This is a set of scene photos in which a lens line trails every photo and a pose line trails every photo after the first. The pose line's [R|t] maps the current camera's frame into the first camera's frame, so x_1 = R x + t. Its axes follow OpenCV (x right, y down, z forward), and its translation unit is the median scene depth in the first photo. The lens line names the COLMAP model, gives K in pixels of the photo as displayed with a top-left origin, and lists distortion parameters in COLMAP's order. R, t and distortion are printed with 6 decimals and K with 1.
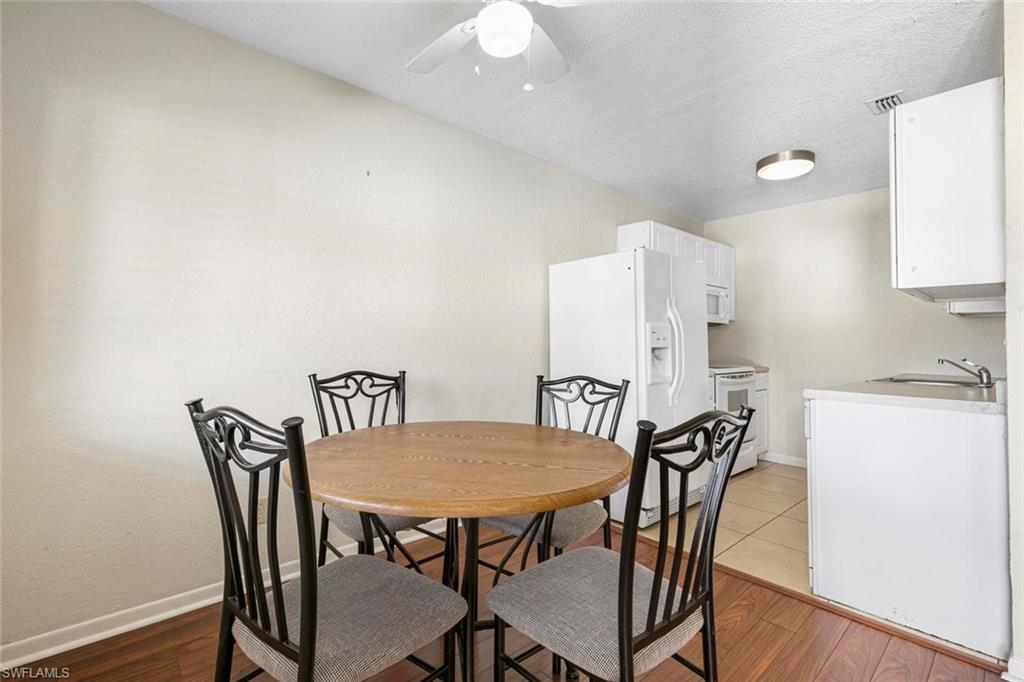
lens RADIAL K [[463.6, 0, 507.1], [0, 463.6, 330.1], [0, 0, 1]] dist [0.000511, -0.000031]
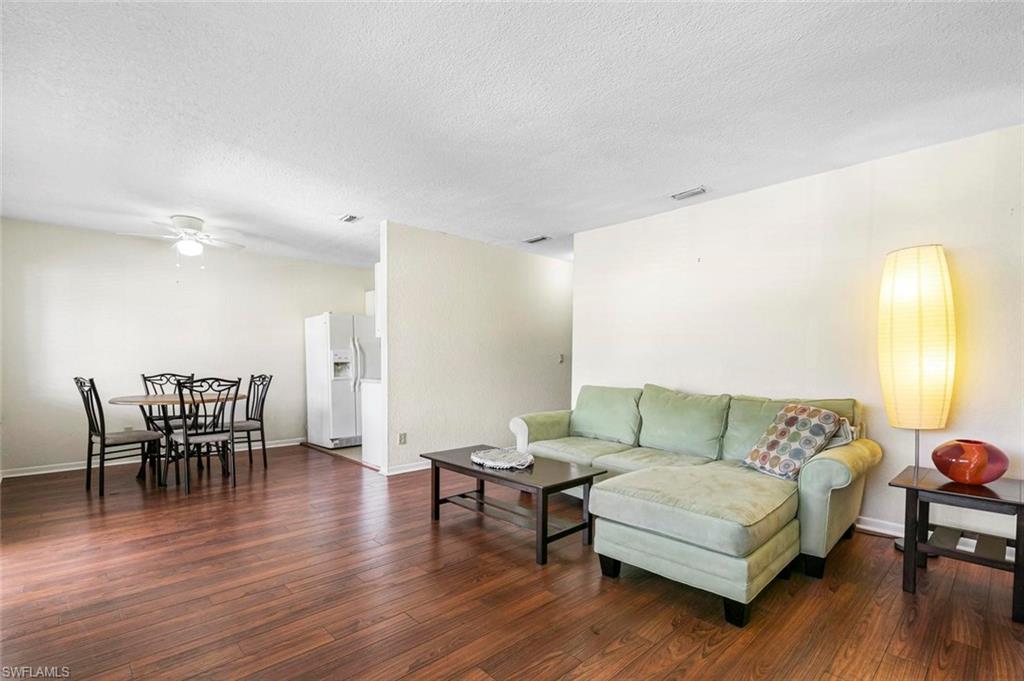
lens RADIAL K [[464.8, 0, 514.0], [0, 464.8, 373.9], [0, 0, 1]] dist [0.000932, 0.000083]
pose [[0.999540, -0.011546, 0.028042, 0.793001], [0.009971, 0.998399, 0.055685, -0.012868], [-0.028640, -0.055379, 0.998055, -0.813049]]
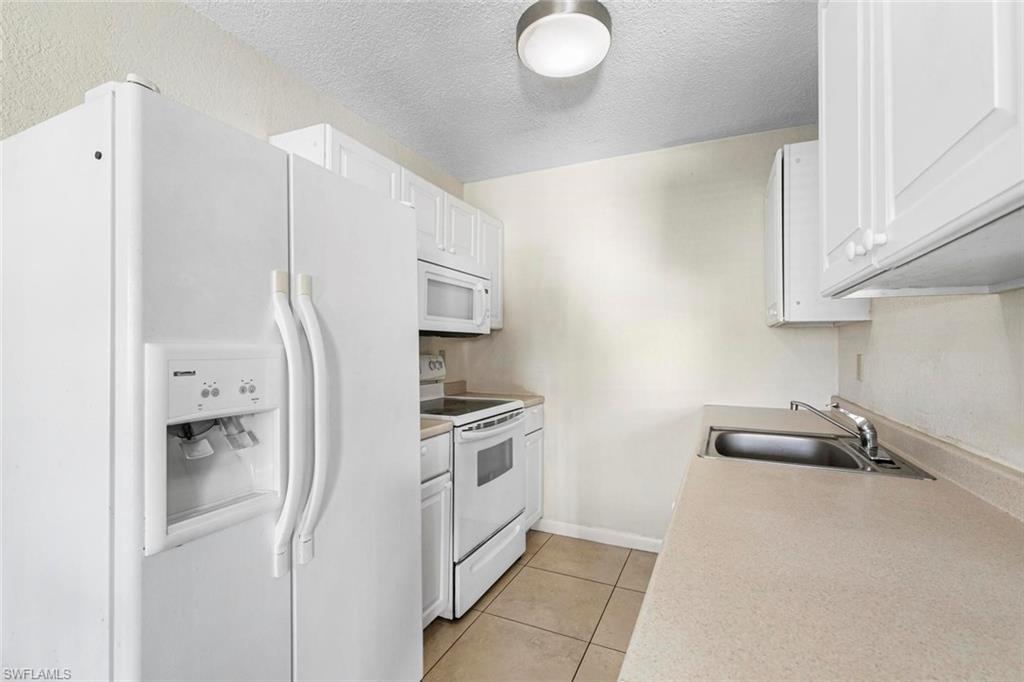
lens RADIAL K [[458.5, 0, 512.0], [0, 458.5, 341.0], [0, 0, 1]] dist [0.000357, 0.000000]
pose [[0.915114, -0.003821, 0.403178, 0.300115], [-0.002952, 0.999865, 0.016177, -0.016606], [-0.403185, -0.015994, 0.914979, 0.485625]]
